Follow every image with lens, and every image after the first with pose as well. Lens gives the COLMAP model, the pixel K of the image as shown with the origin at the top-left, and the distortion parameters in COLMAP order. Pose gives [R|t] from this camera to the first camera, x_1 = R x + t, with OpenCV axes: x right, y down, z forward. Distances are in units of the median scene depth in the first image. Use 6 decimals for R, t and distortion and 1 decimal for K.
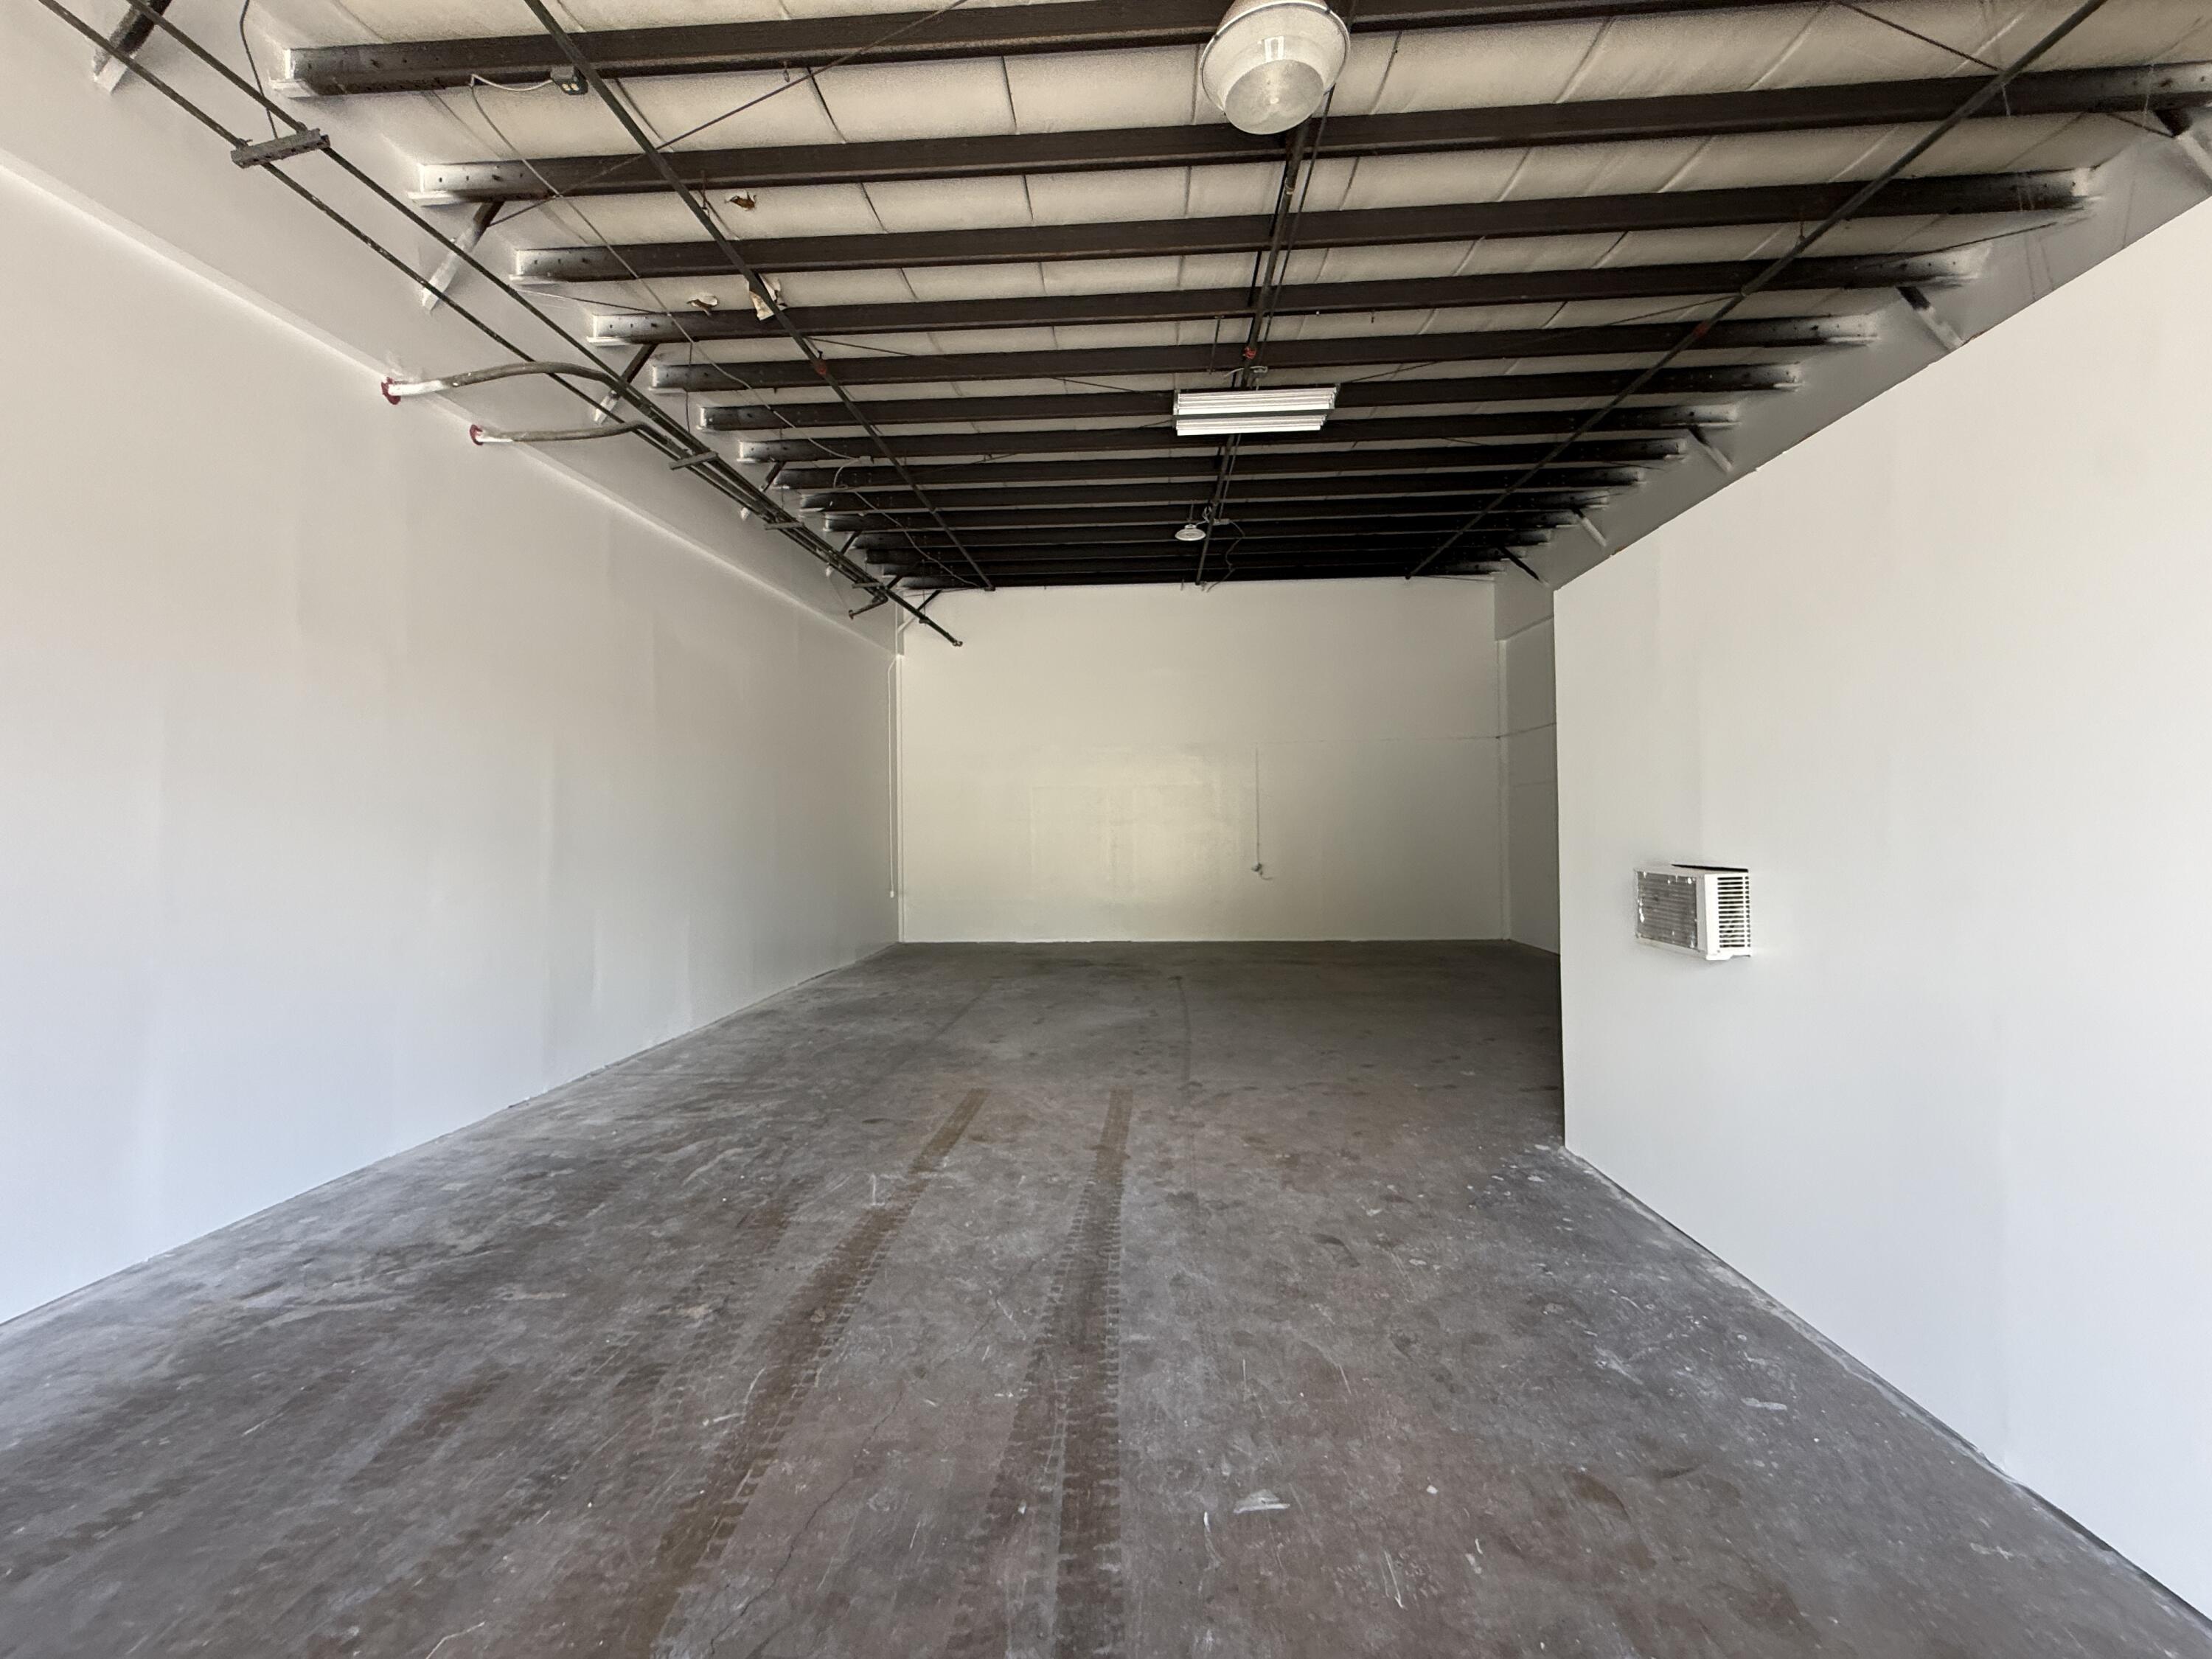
lens RADIAL K [[887.0, 0, 1101.9], [0, 887.0, 825.1], [0, 0, 1]] dist [0.000883, 0.000188]
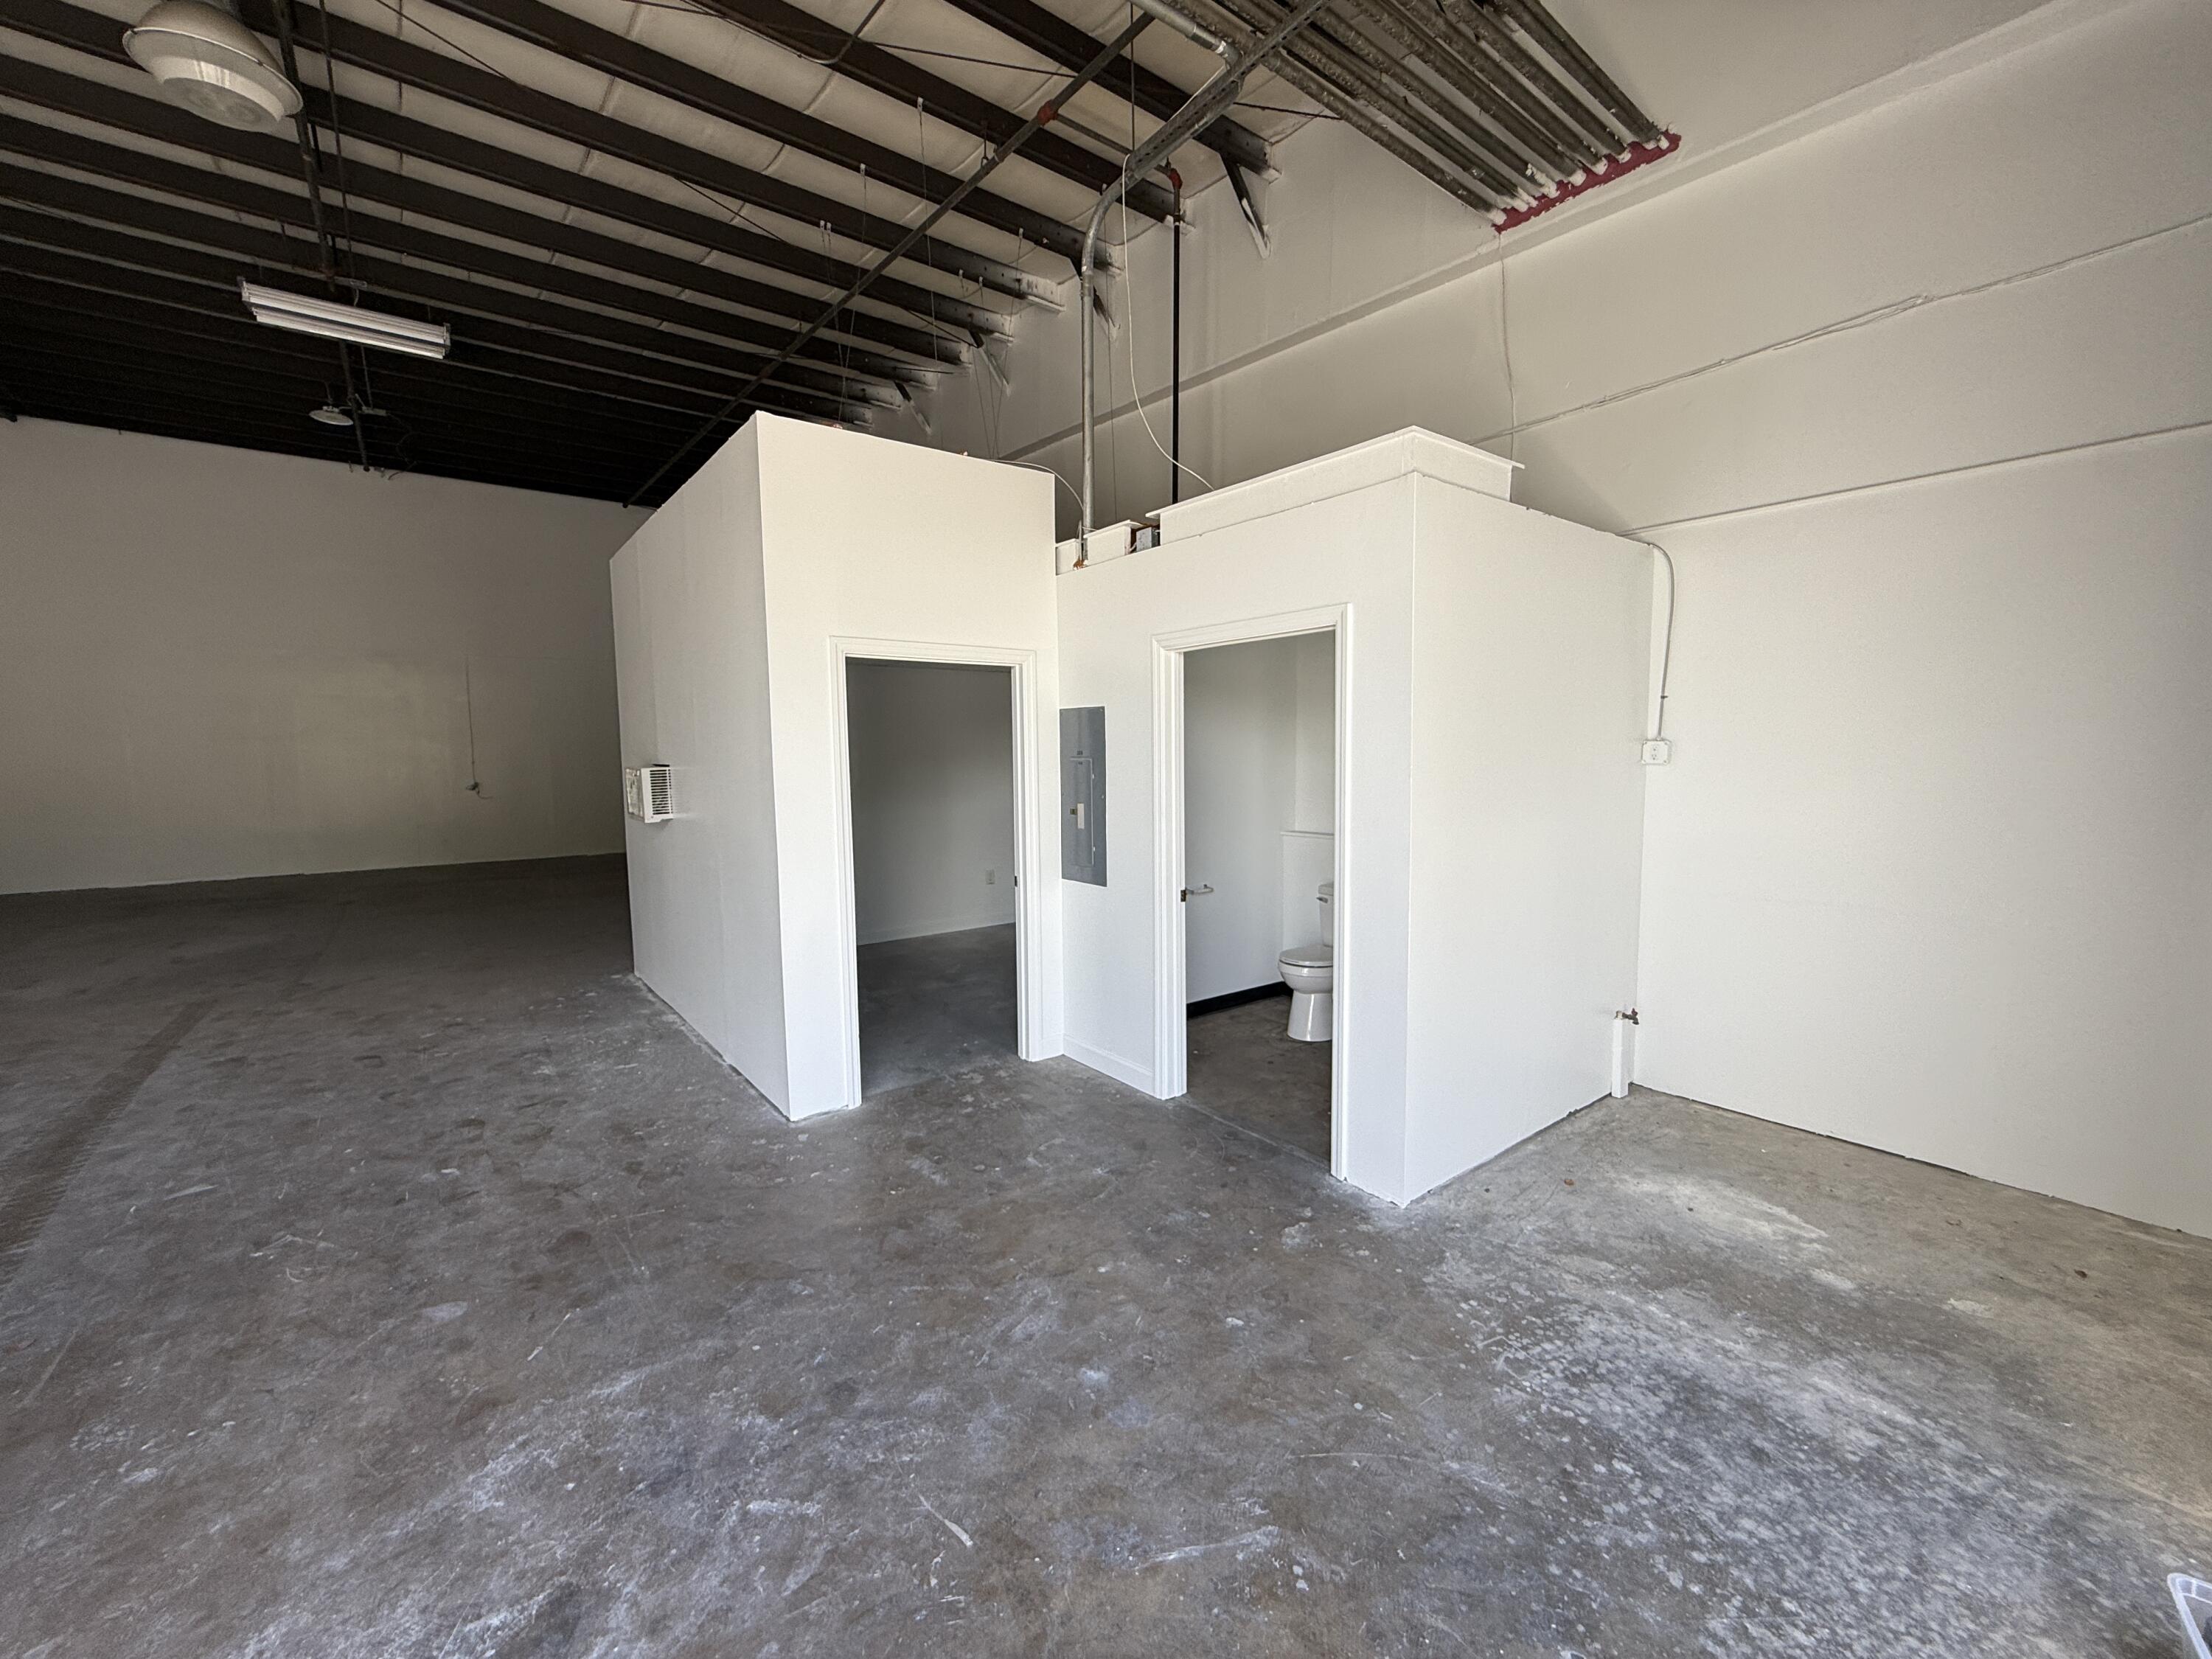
lens RADIAL K [[887.0, 0, 1099.4], [0, 887.0, 827.1], [0, 0, 1]] dist [0.000883, 0.000188]
pose [[0.758711, -0.051075, 0.649422, 0.248166], [-0.006815, 0.996245, 0.086314, 0.016128], [-0.651392, -0.069913, 0.755514, -0.660600]]
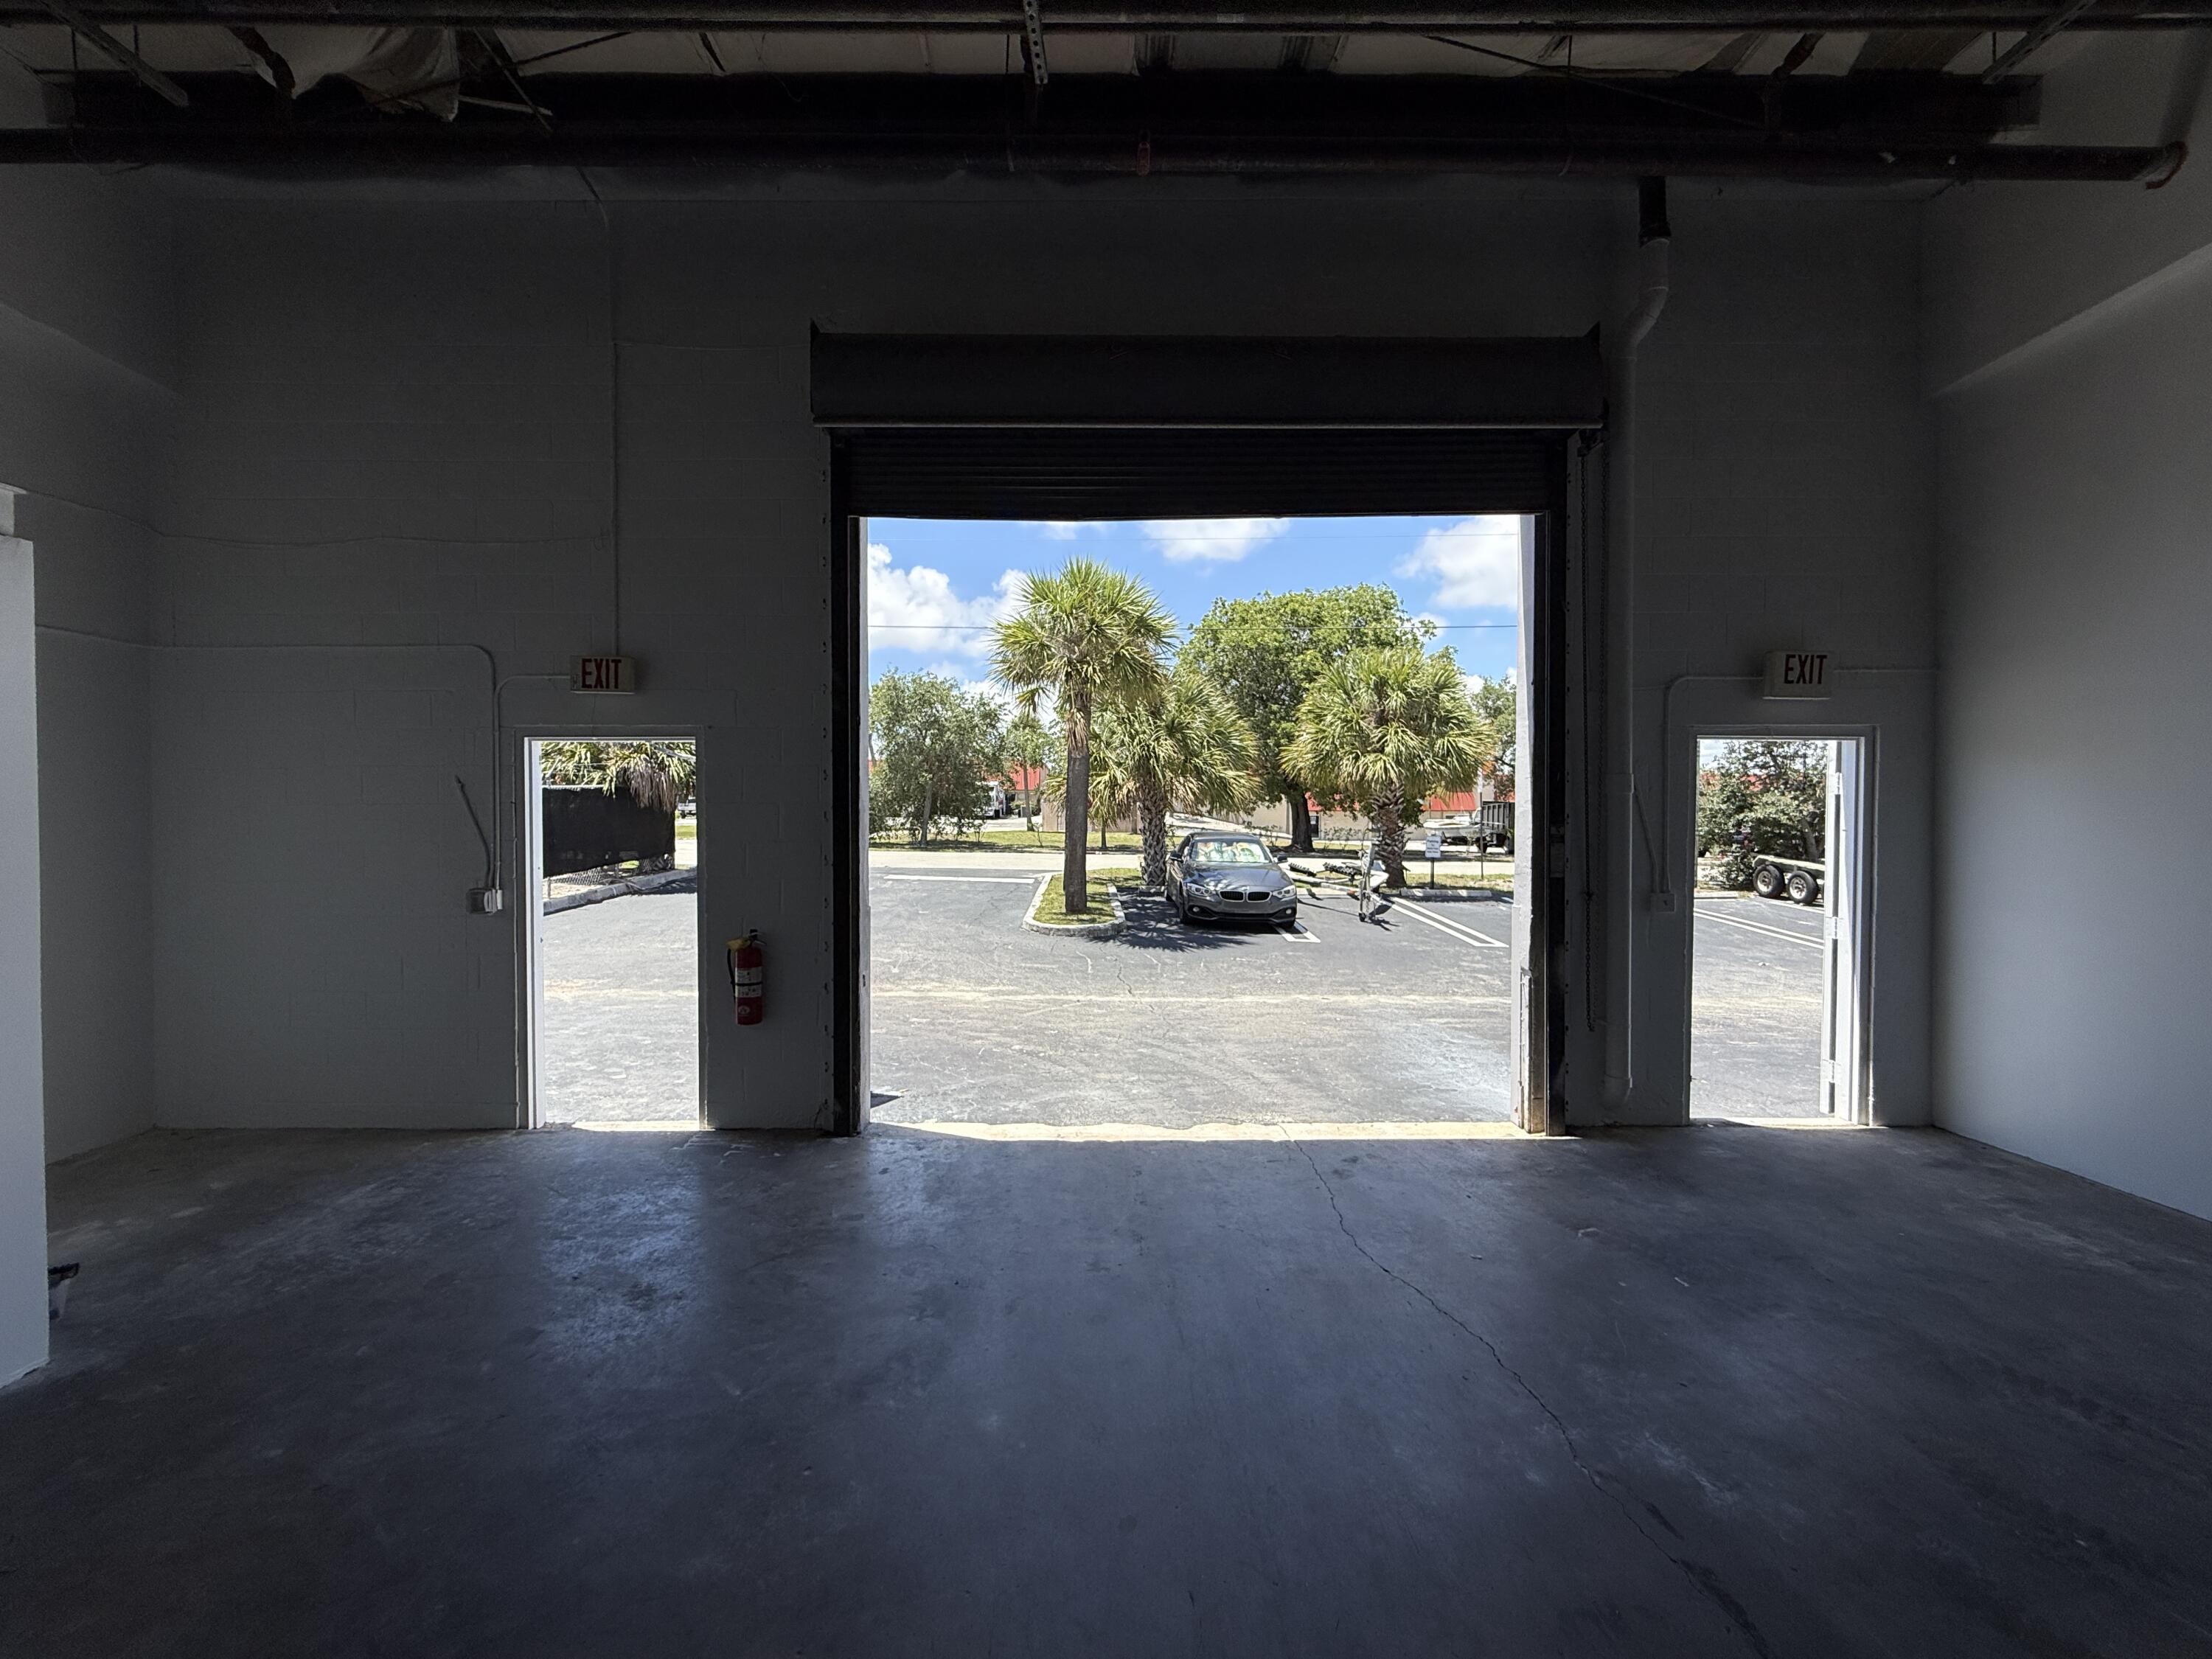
lens RADIAL K [[887.0, 0, 1107.7], [0, 887.0, 831.1], [0, 0, 1]] dist [0.000883, 0.000188]
pose [[-0.998351, -0.010698, -0.056406, 0.137614], [-0.011104, 0.999915, 0.006888, -0.024075], [0.056328, 0.007503, -0.998384, 0.512874]]
